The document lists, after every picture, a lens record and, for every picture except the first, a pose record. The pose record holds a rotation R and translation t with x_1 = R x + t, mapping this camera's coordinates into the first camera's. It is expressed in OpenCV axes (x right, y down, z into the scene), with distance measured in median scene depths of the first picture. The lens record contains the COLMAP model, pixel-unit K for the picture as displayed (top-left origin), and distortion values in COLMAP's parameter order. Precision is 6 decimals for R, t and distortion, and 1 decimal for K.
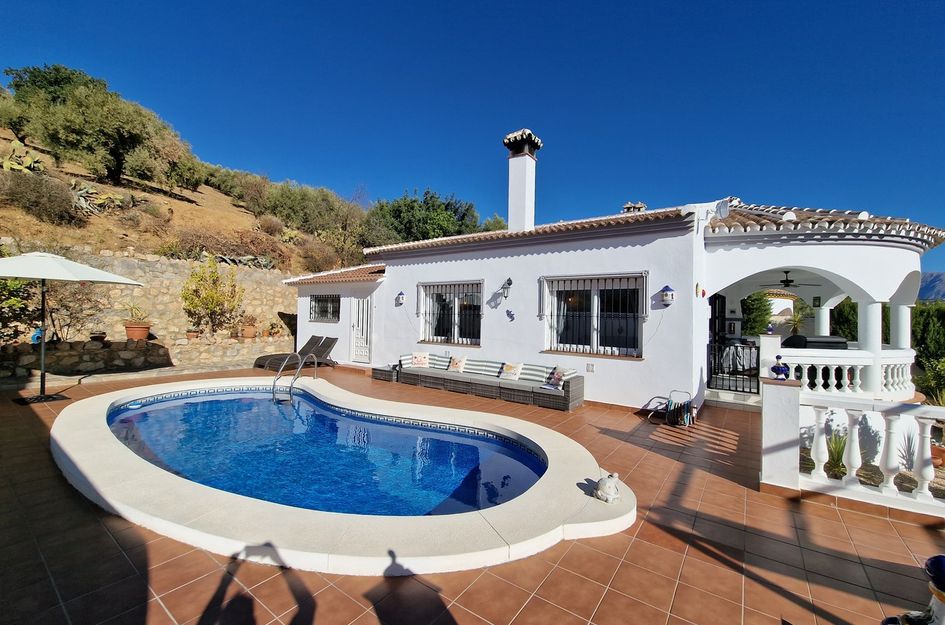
lens RADIAL K [[387.7, 0, 467.0], [0, 387.7, 309.9], [0, 0, 1]] dist [0.000835, -0.001963]
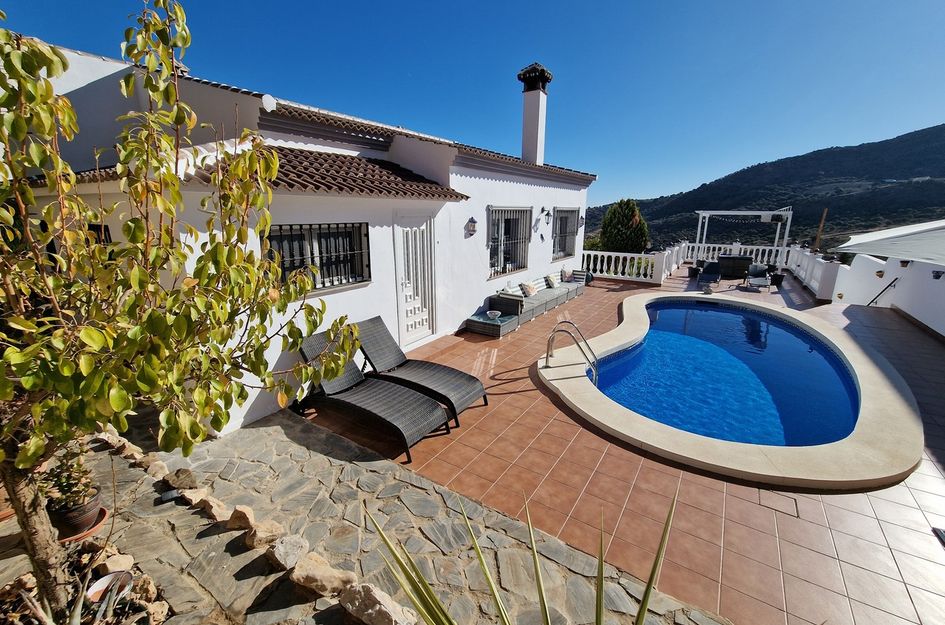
lens RADIAL K [[387.7, 0, 471.5], [0, 387.7, 305.0], [0, 0, 1]] dist [0.000835, -0.001963]
pose [[-0.041960, -0.261623, 0.964258, -1.231440], [-0.026134, 0.965065, 0.260705, -0.104132], [-0.998777, -0.014261, -0.047331, 1.407645]]
